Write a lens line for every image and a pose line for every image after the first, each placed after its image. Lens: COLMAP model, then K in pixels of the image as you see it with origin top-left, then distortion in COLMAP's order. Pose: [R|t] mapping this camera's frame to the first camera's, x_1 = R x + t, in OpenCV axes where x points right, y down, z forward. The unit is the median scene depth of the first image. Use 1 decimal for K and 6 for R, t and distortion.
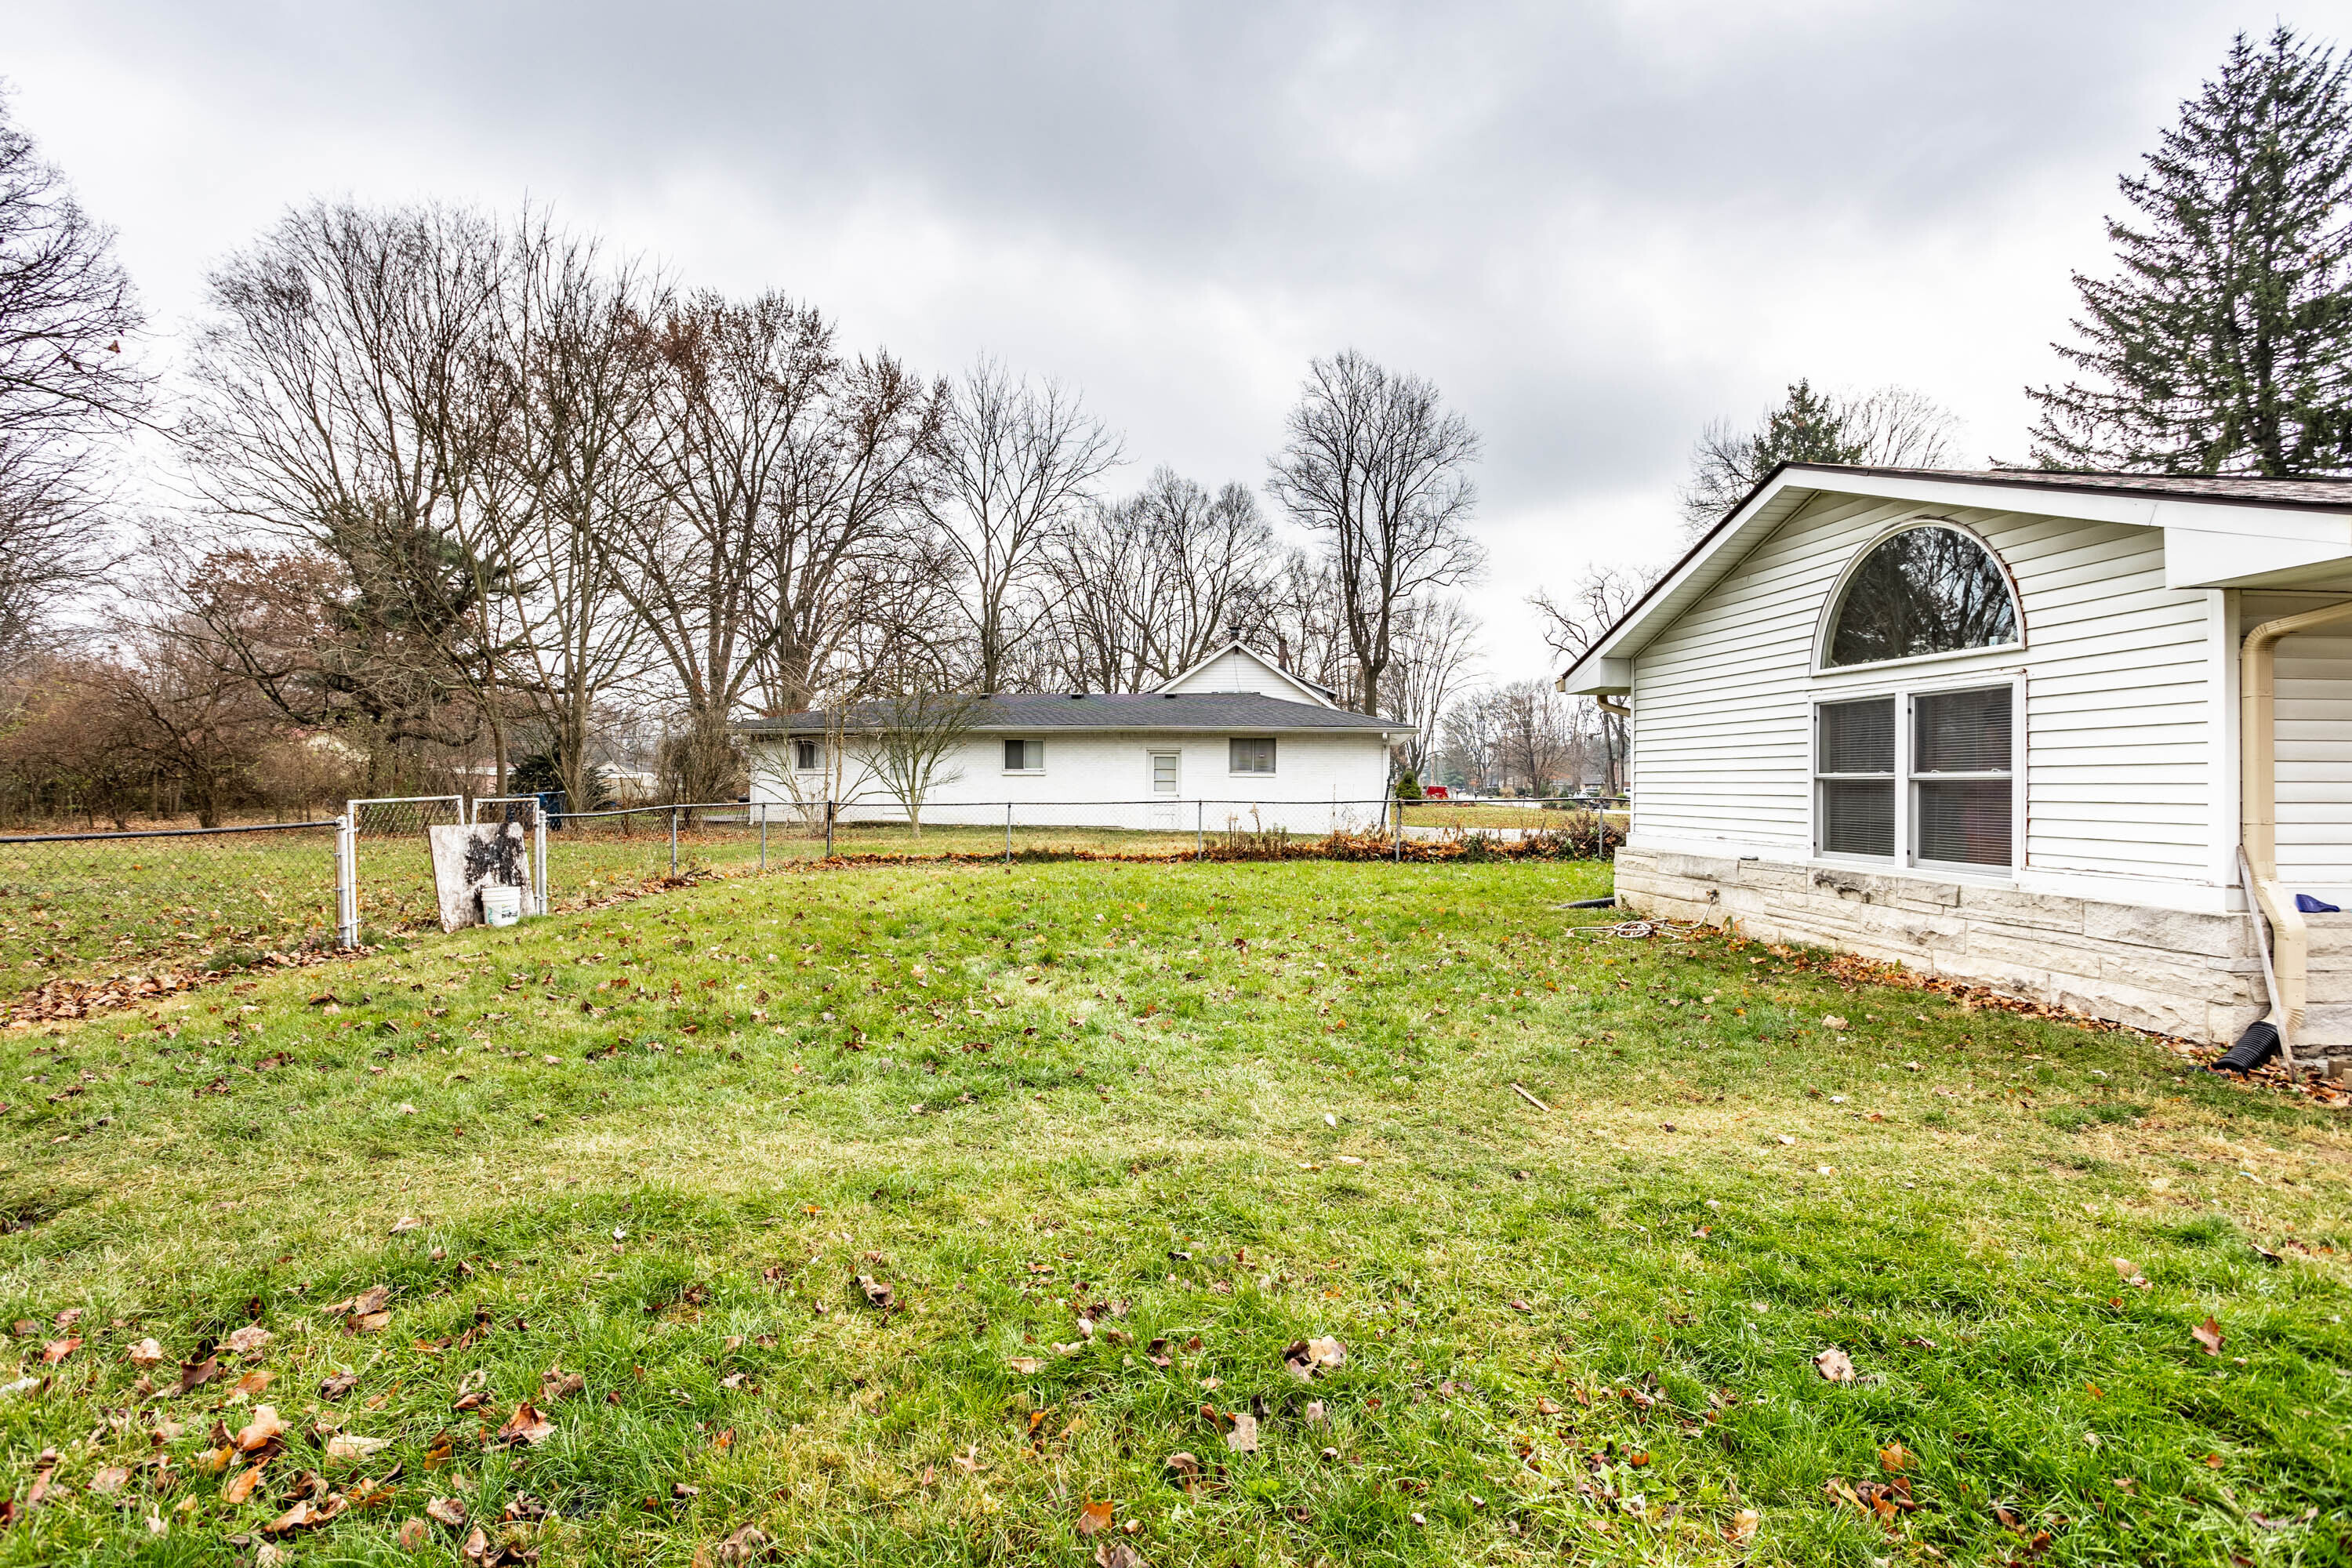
lens RADIAL K [[1129.4, 0, 1176.0], [0, 1129.4, 784.0], [0, 0, 1]] dist [-0.042484, 0.019968]
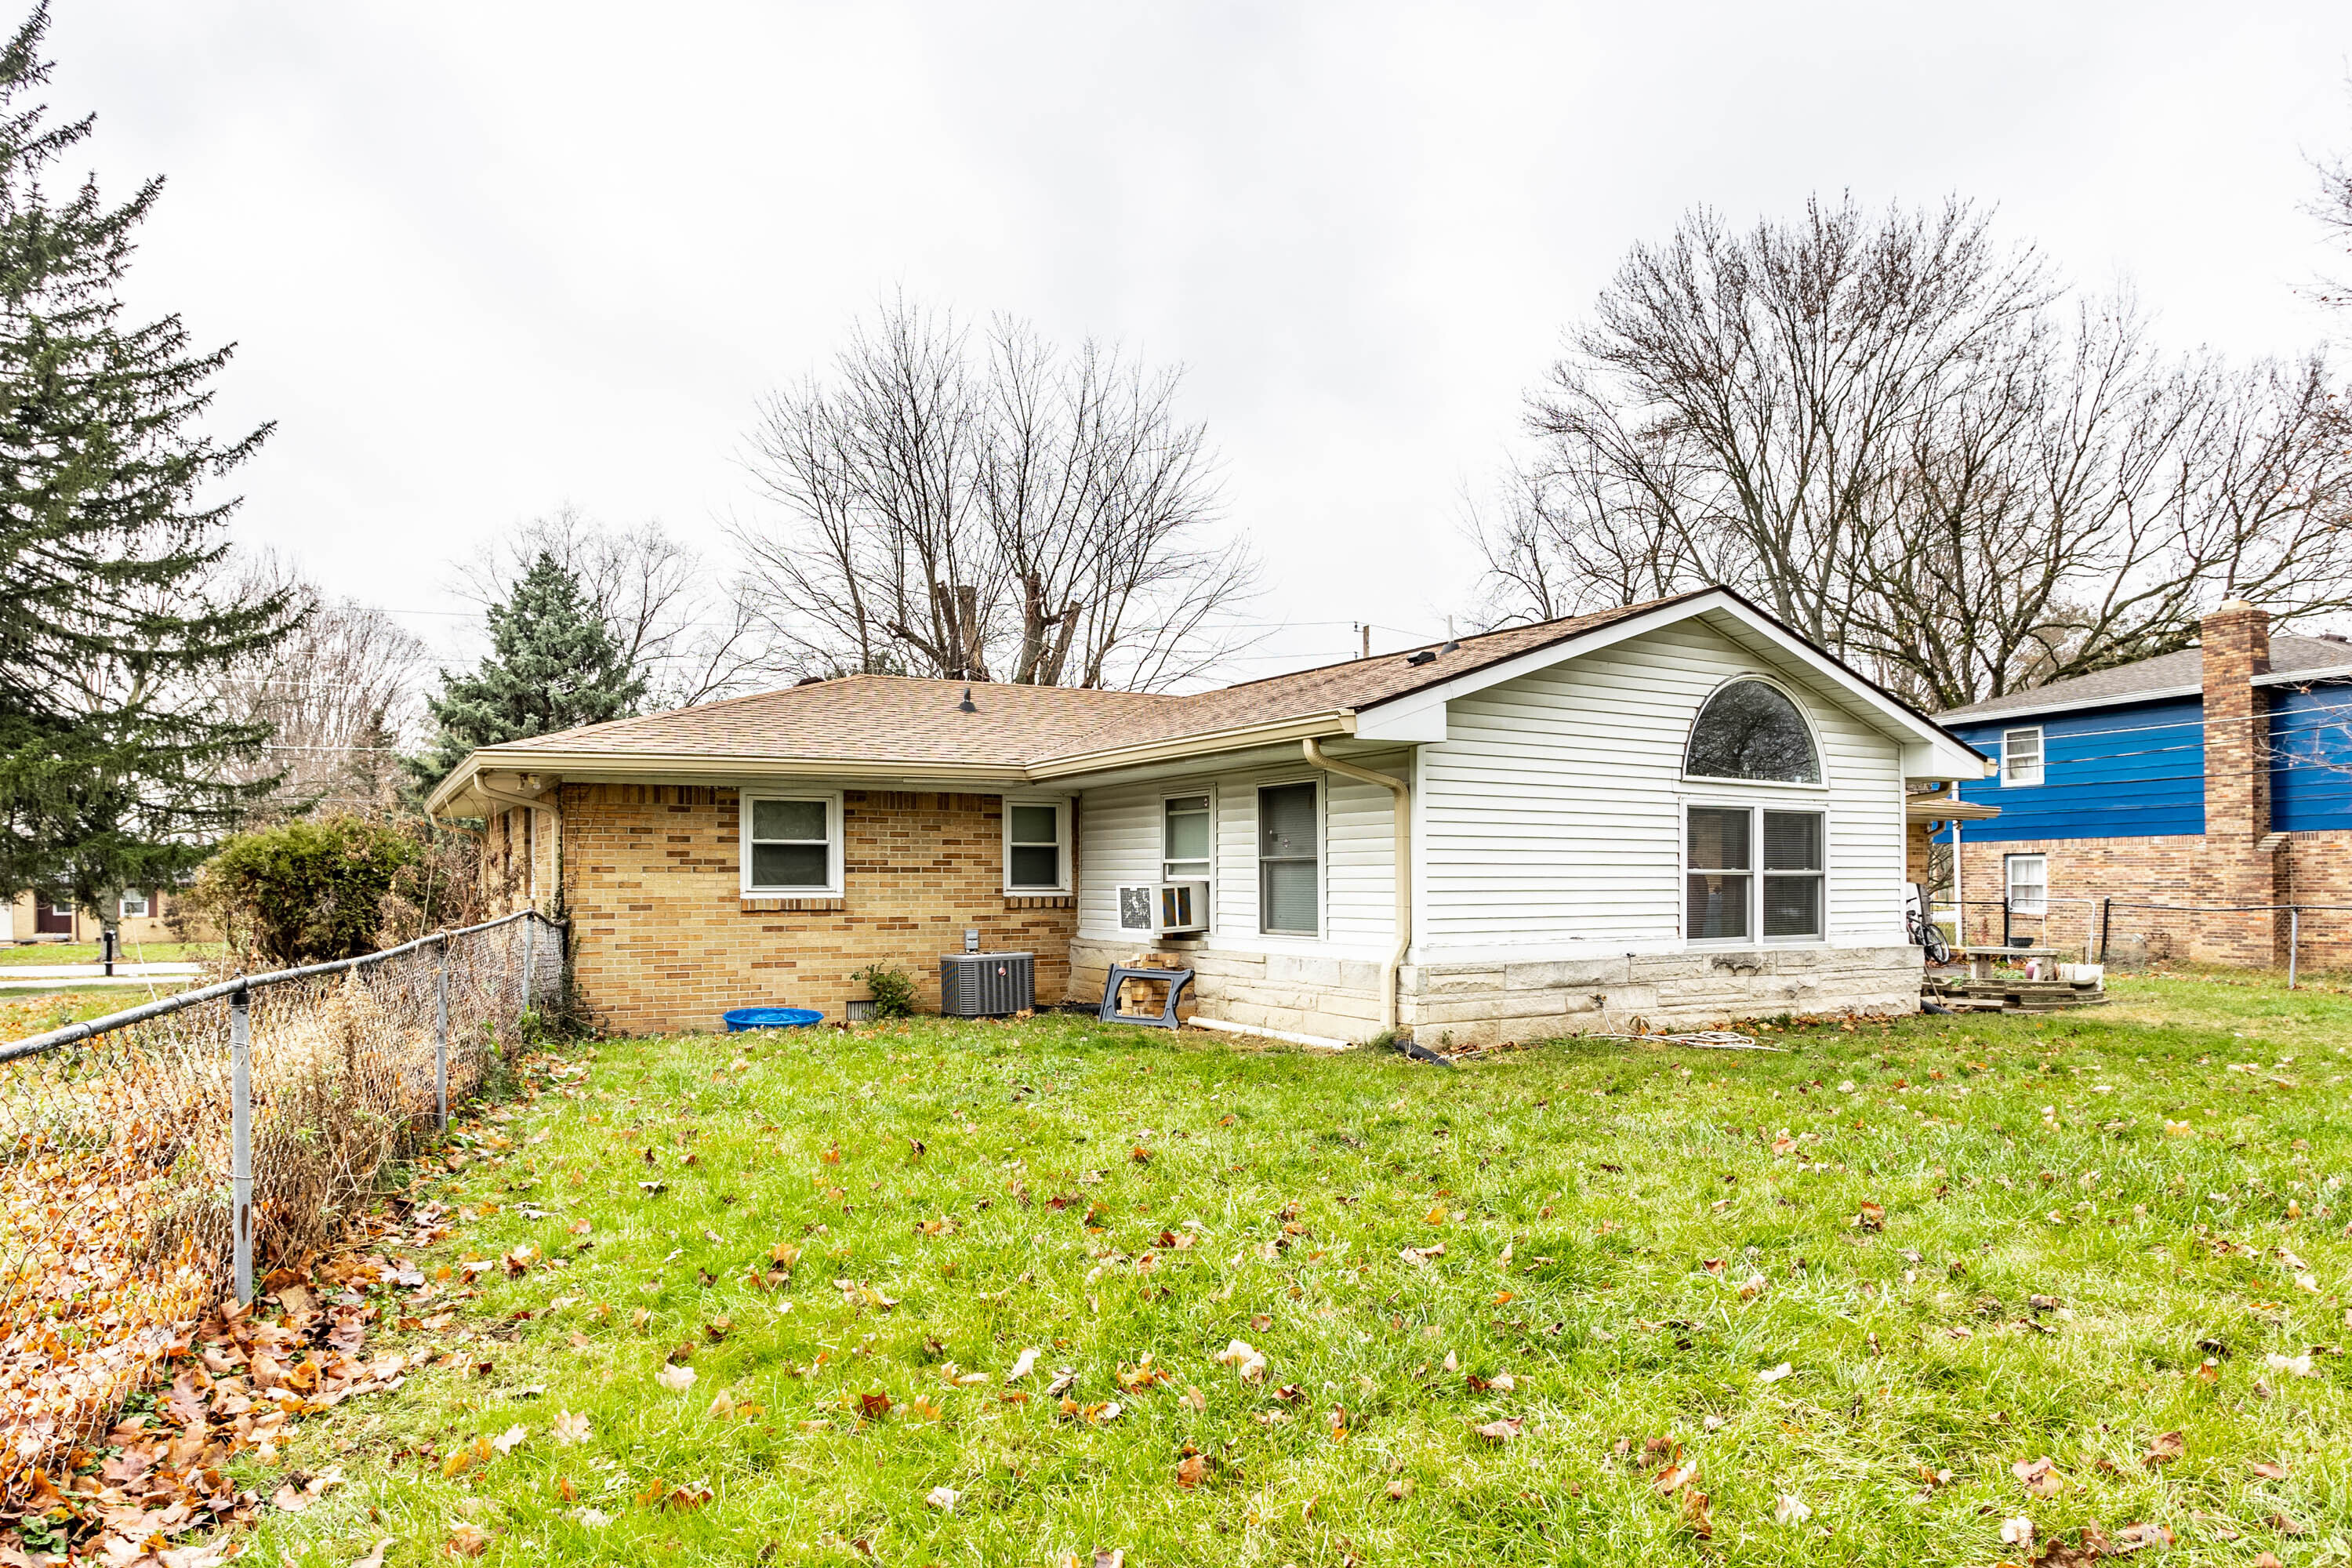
lens RADIAL K [[1360.1, 0, 1121.5], [0, 1360.1, 880.6], [0, 0, 1]] dist [-0.024331, -0.000707]
pose [[-0.381742, -0.006587, 0.924245, -0.488414], [-0.000124, 0.999975, 0.007075, -0.008263], [-0.924269, 0.002586, -0.381733, 2.200698]]
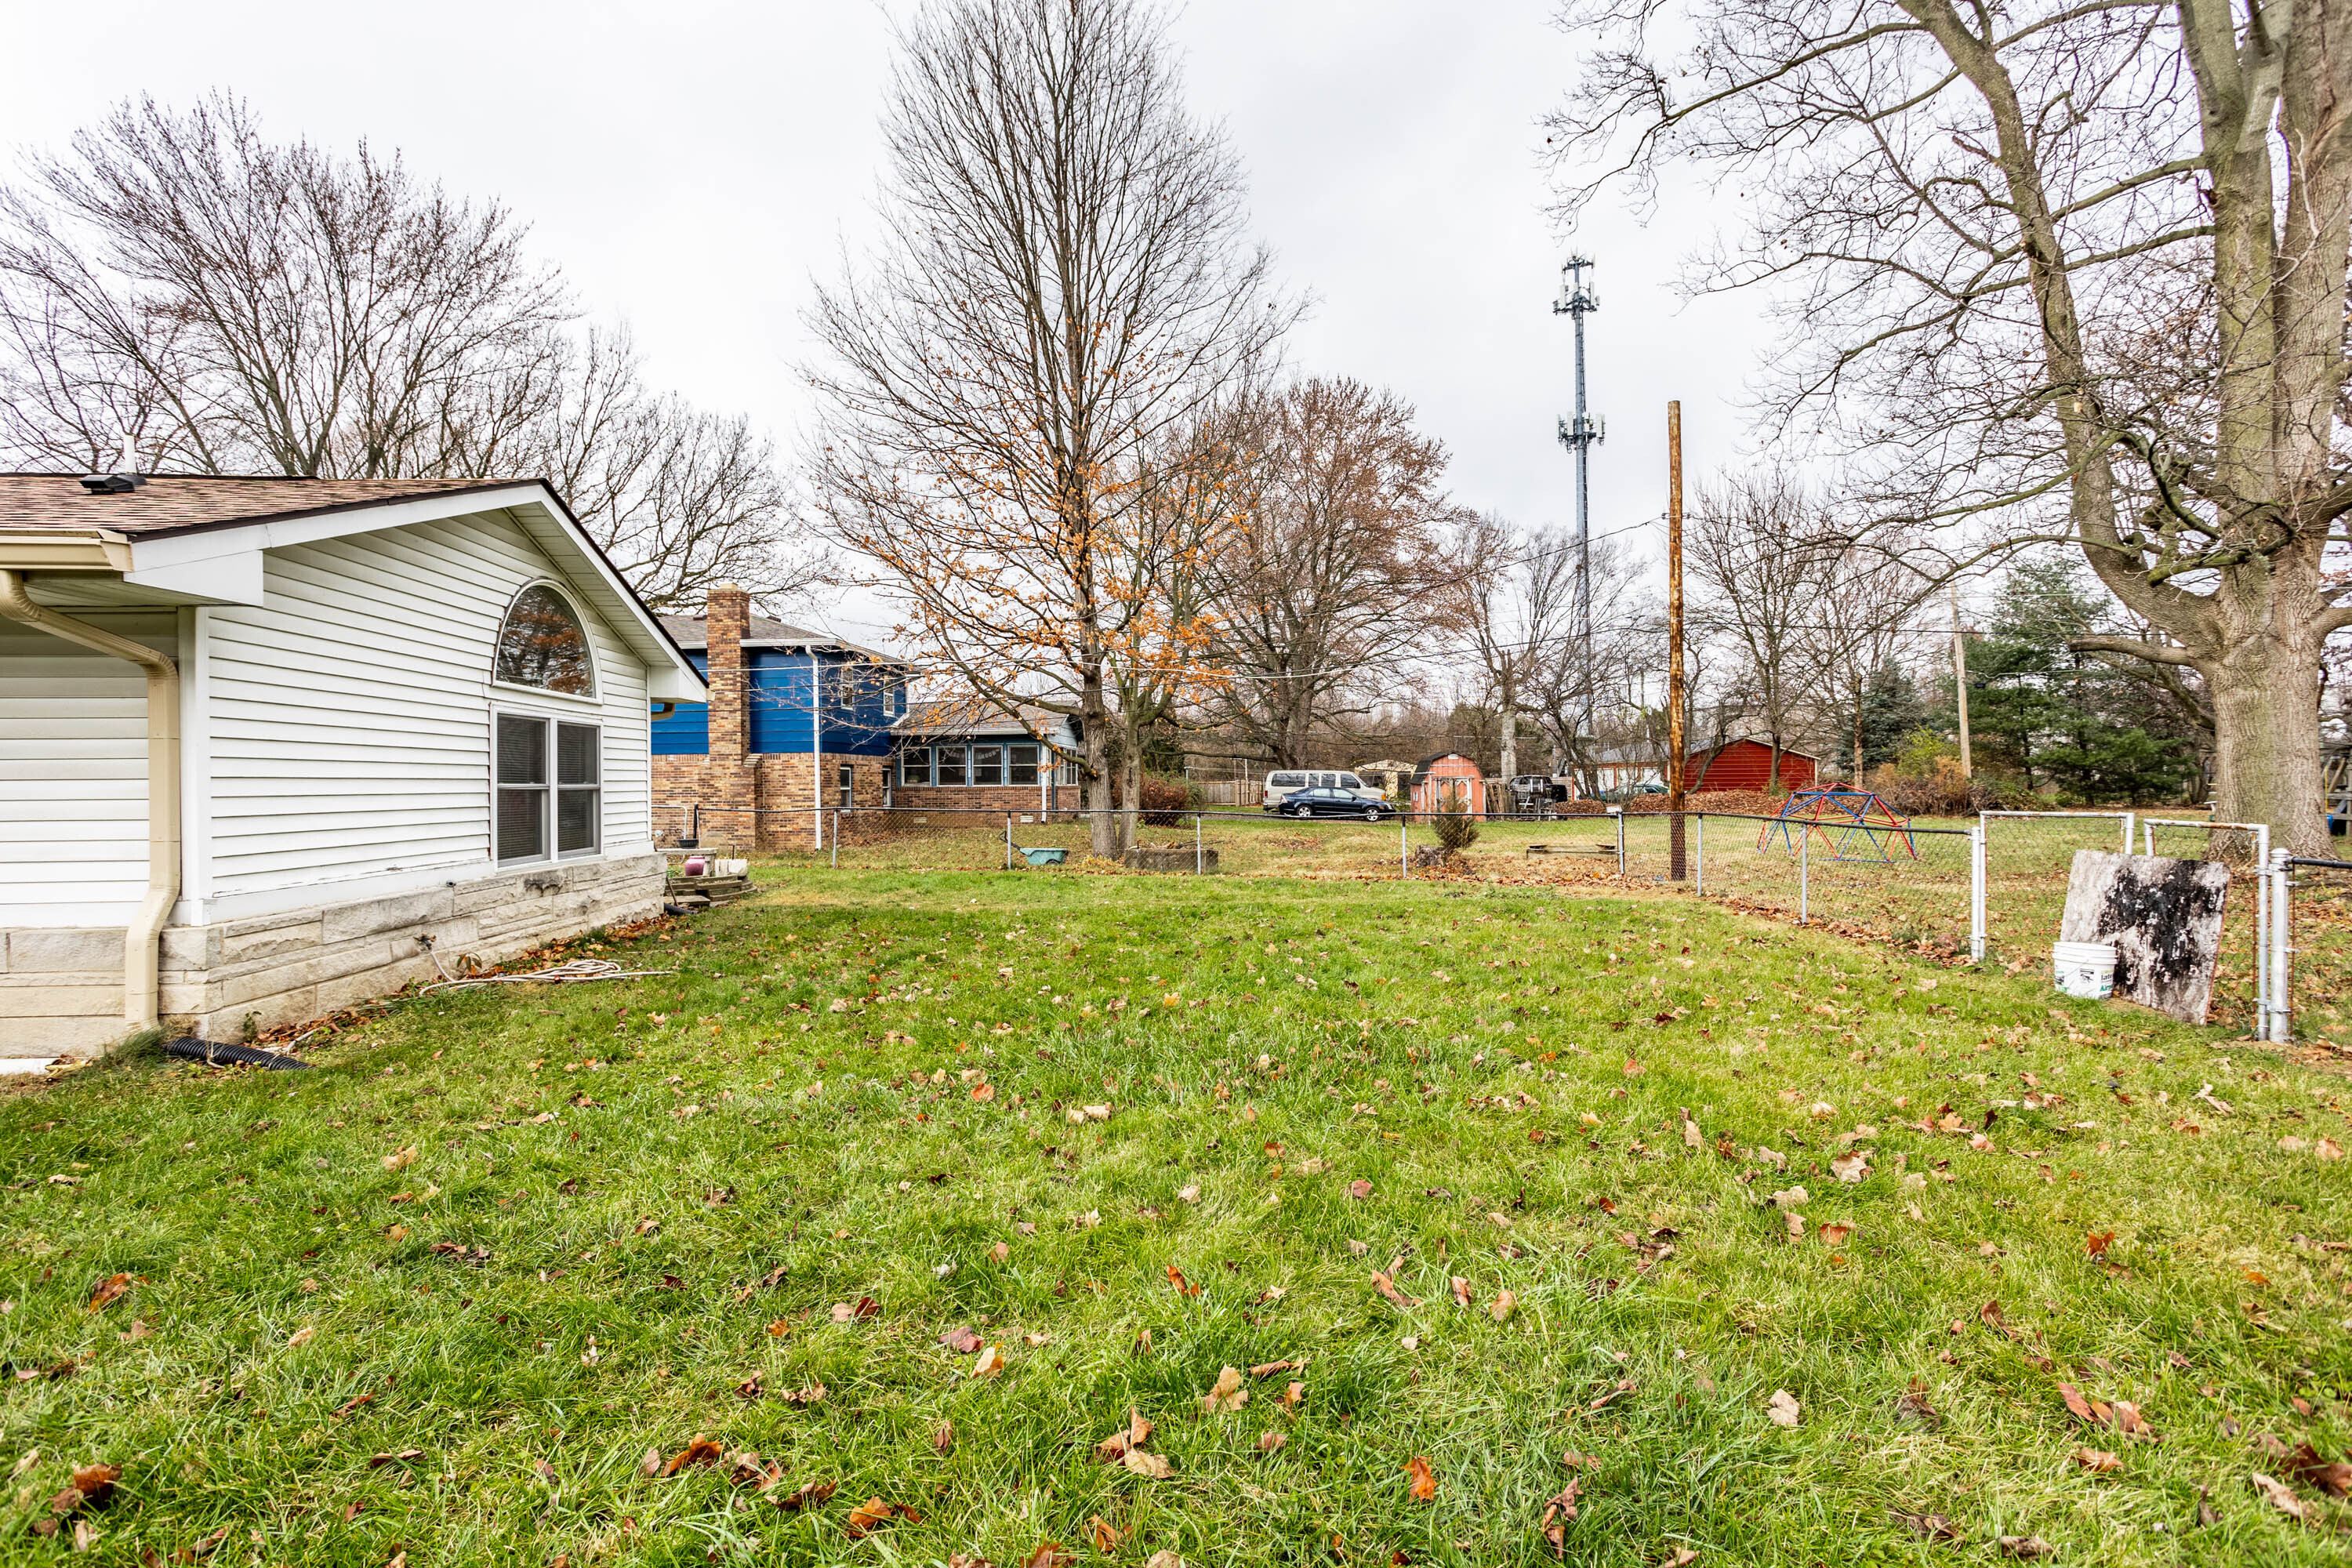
lens RADIAL K [[1145.6, 0, 1176.0], [0, 1145.6, 784.0], [0, 0, 1]] dist [-0.068930, 0.033701]
pose [[-0.999545, 0.000601, 0.030156, -0.068686], [0.000709, 0.999993, 0.003546, -0.013351], [-0.030154, 0.003566, -0.999539, 2.153516]]
